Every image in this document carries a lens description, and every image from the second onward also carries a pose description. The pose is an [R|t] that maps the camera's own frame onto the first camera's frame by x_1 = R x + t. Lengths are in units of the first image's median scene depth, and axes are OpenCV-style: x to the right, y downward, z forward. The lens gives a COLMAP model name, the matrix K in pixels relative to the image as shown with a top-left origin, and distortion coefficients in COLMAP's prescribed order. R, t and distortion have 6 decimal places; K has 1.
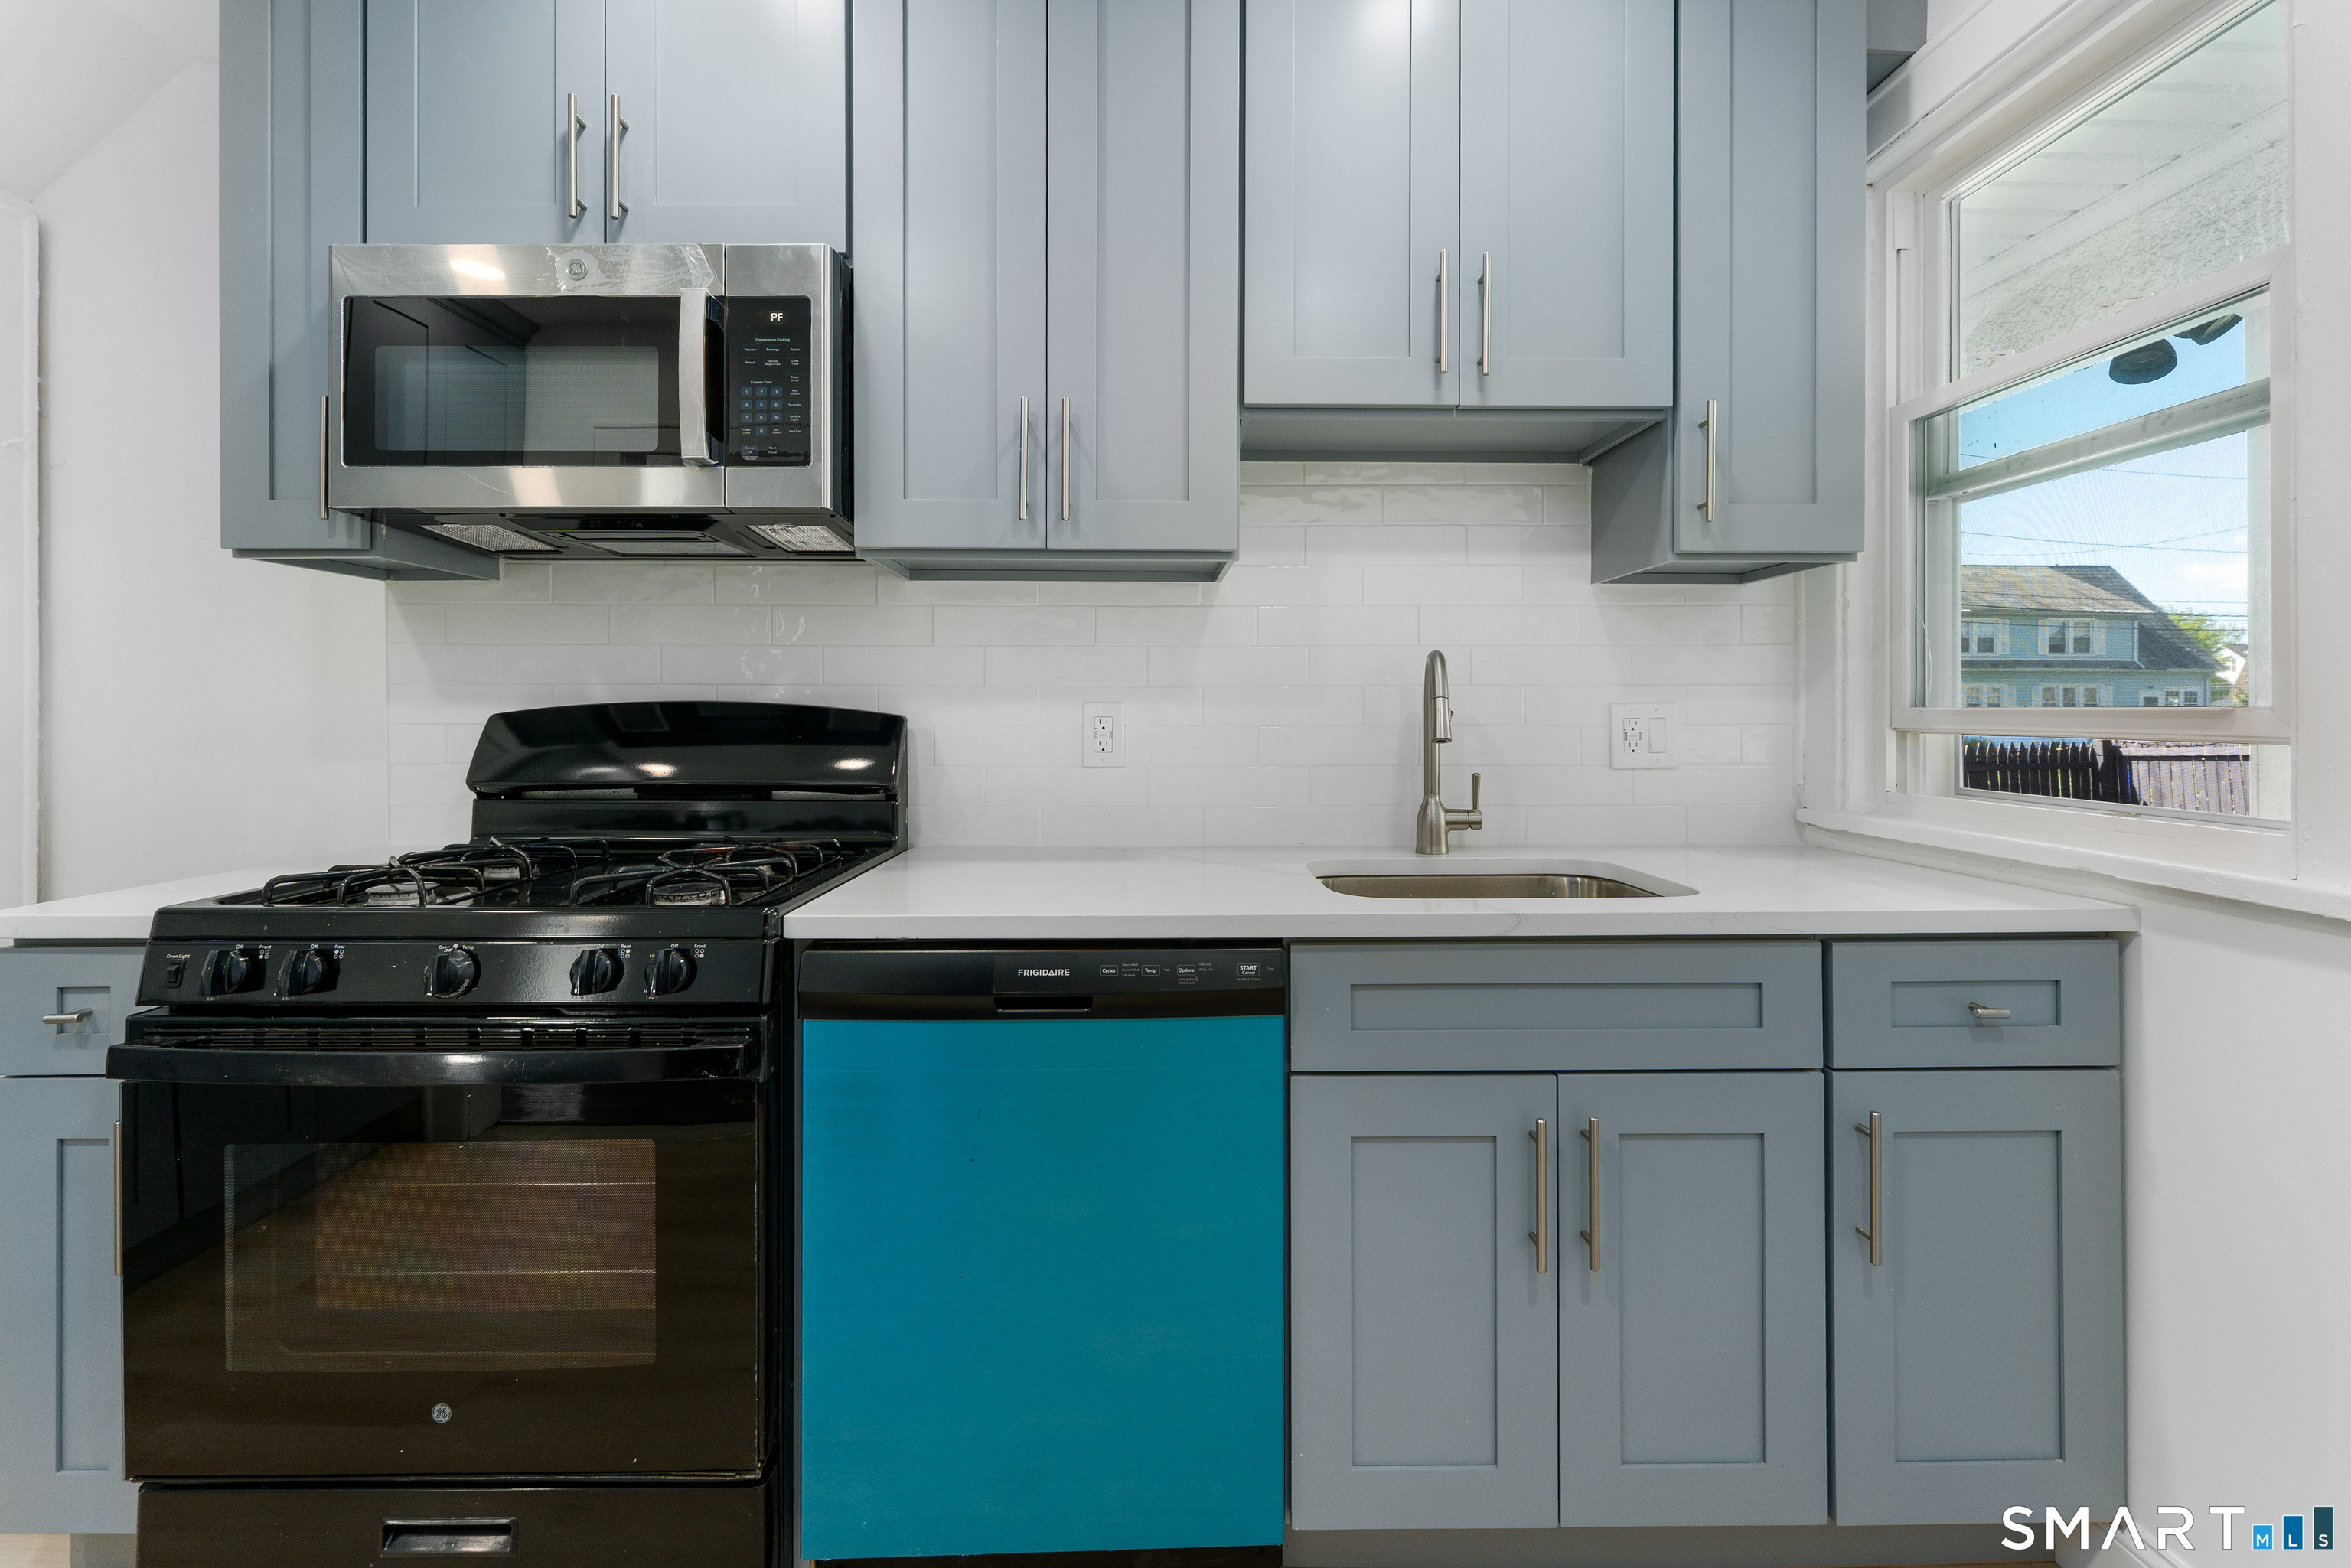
lens RADIAL K [[956.4, 0, 1231.5], [0, 956.4, 710.5], [0, 0, 1]] dist [0.002177, -0.000758]
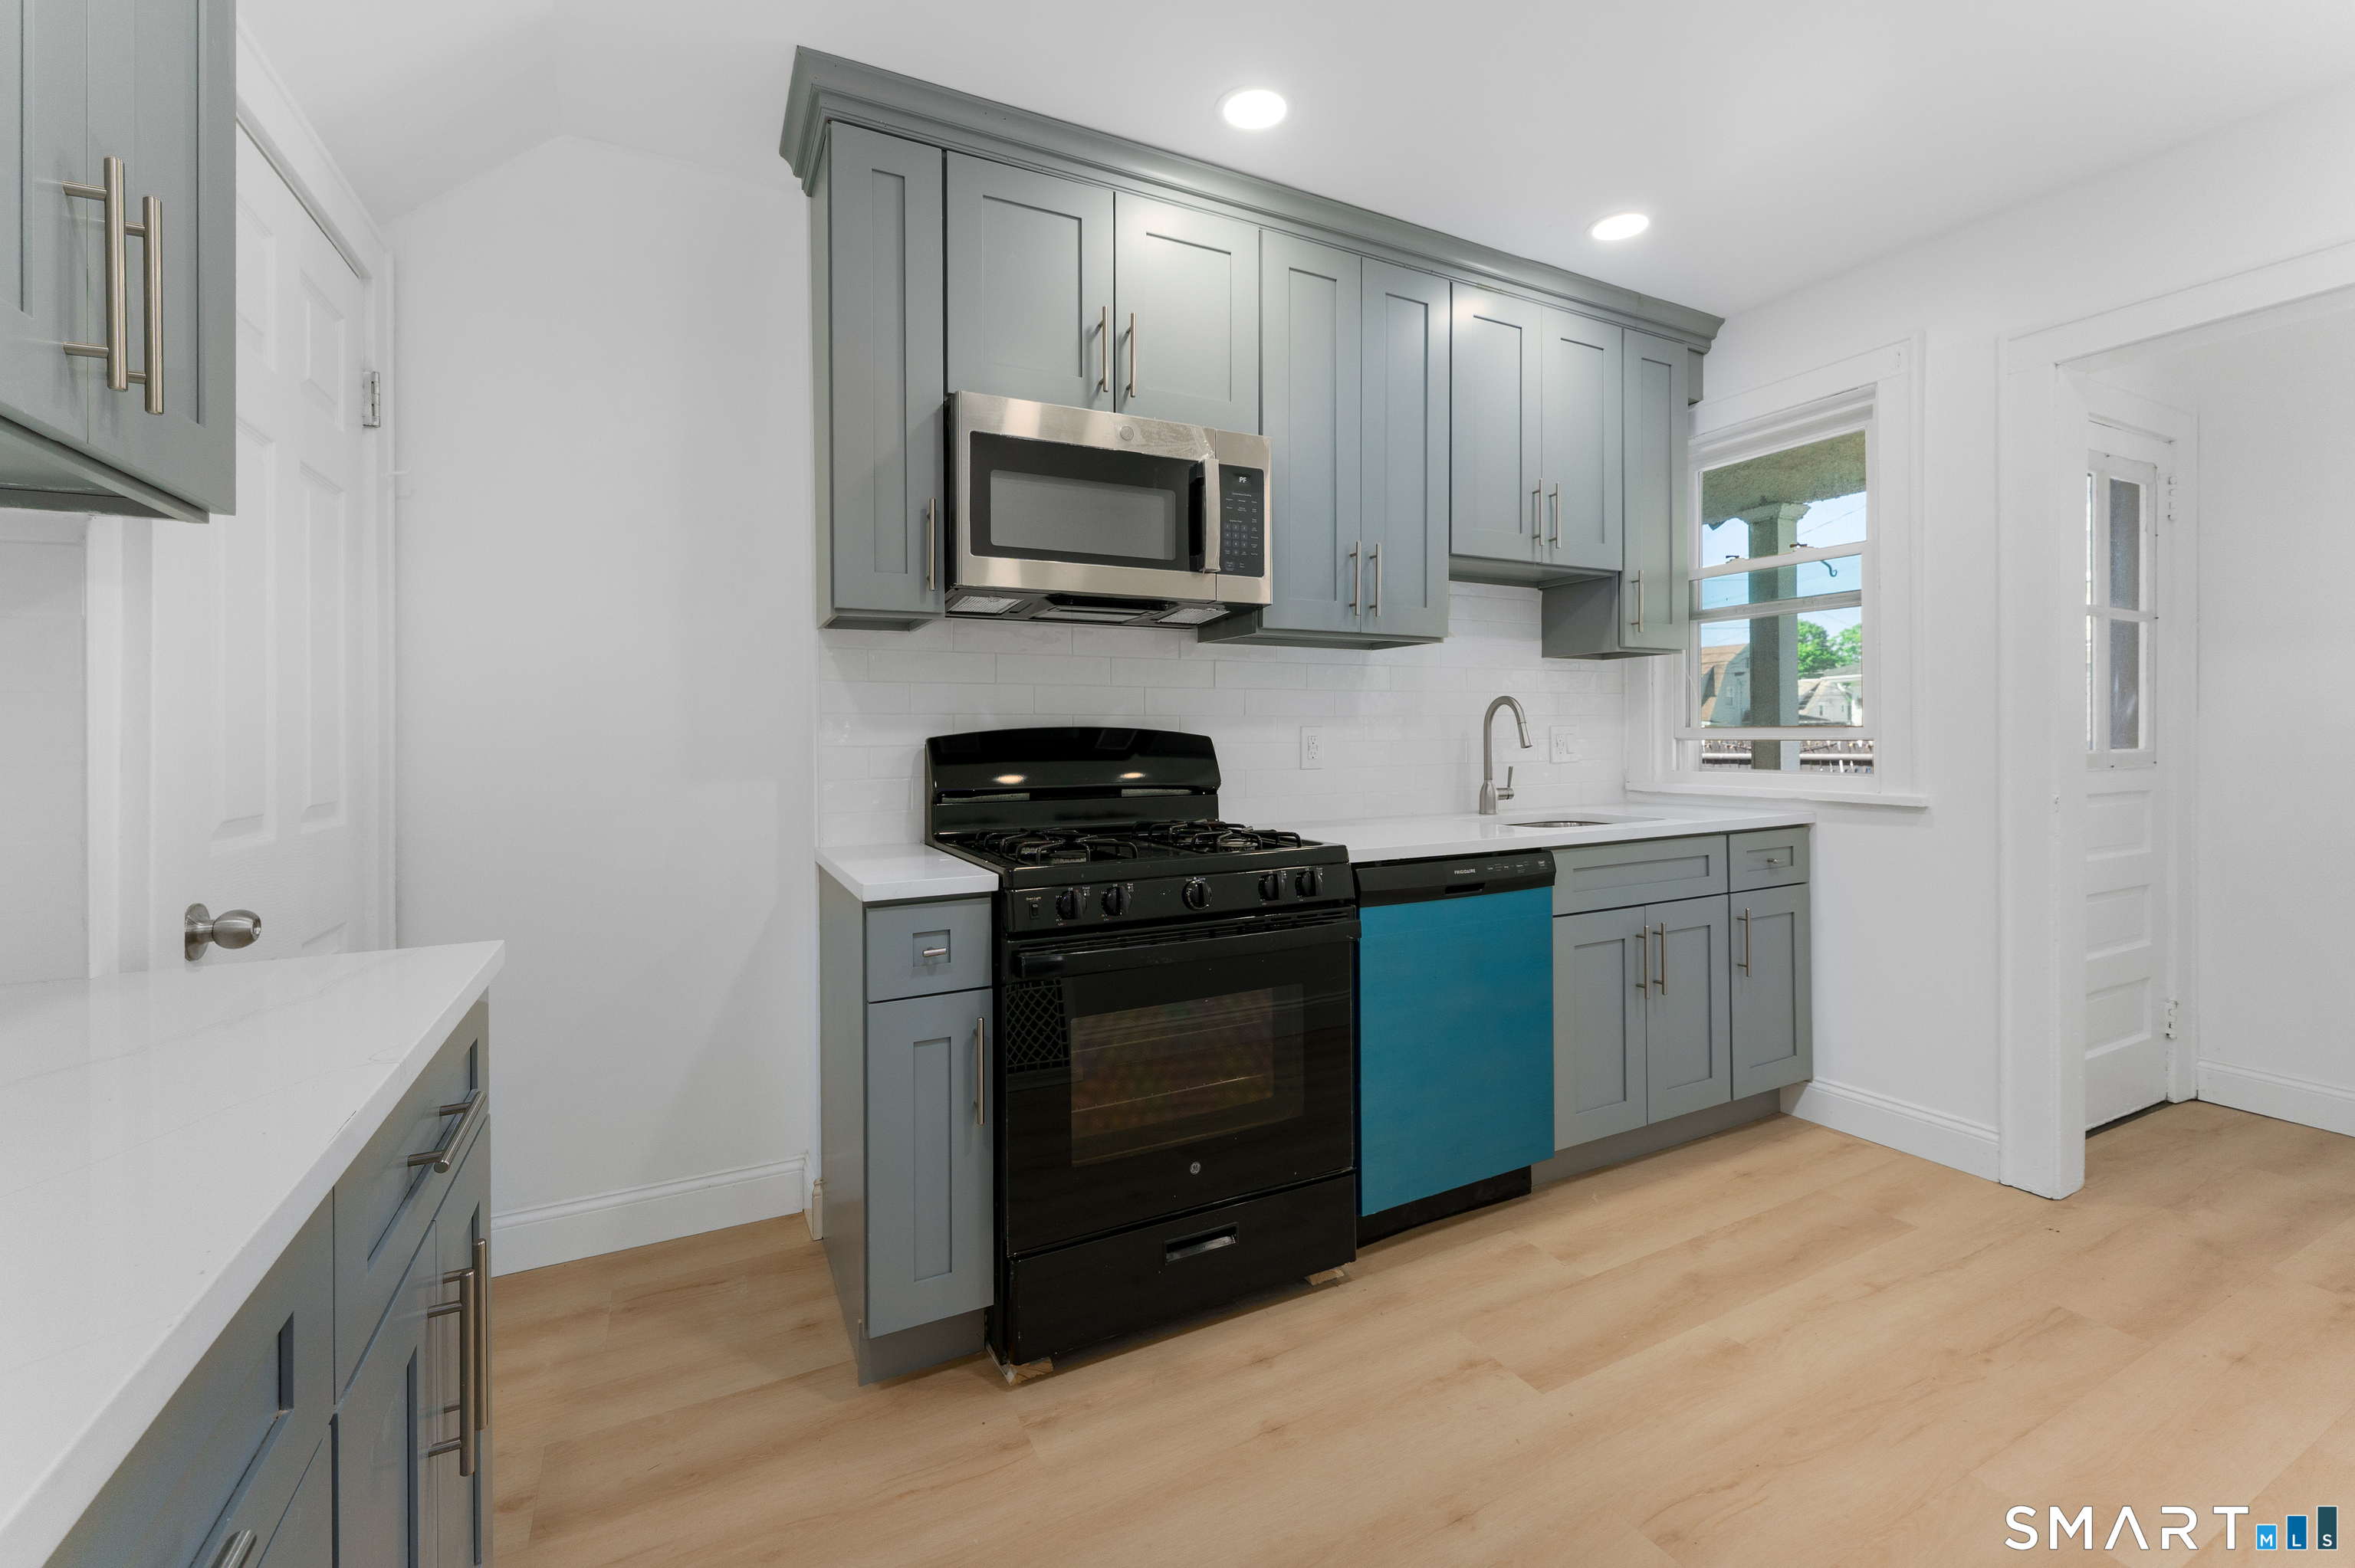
lens RADIAL K [[957.9, 0, 1168.9], [0, 957.9, 738.0], [0, 0, 1]] dist [0.002177, -0.000758]
pose [[0.899662, -0.009170, 0.436490, -1.217800], [0.008206, 0.999958, 0.004095, 0.002158], [-0.436510, -0.000102, 0.899700, -0.338157]]
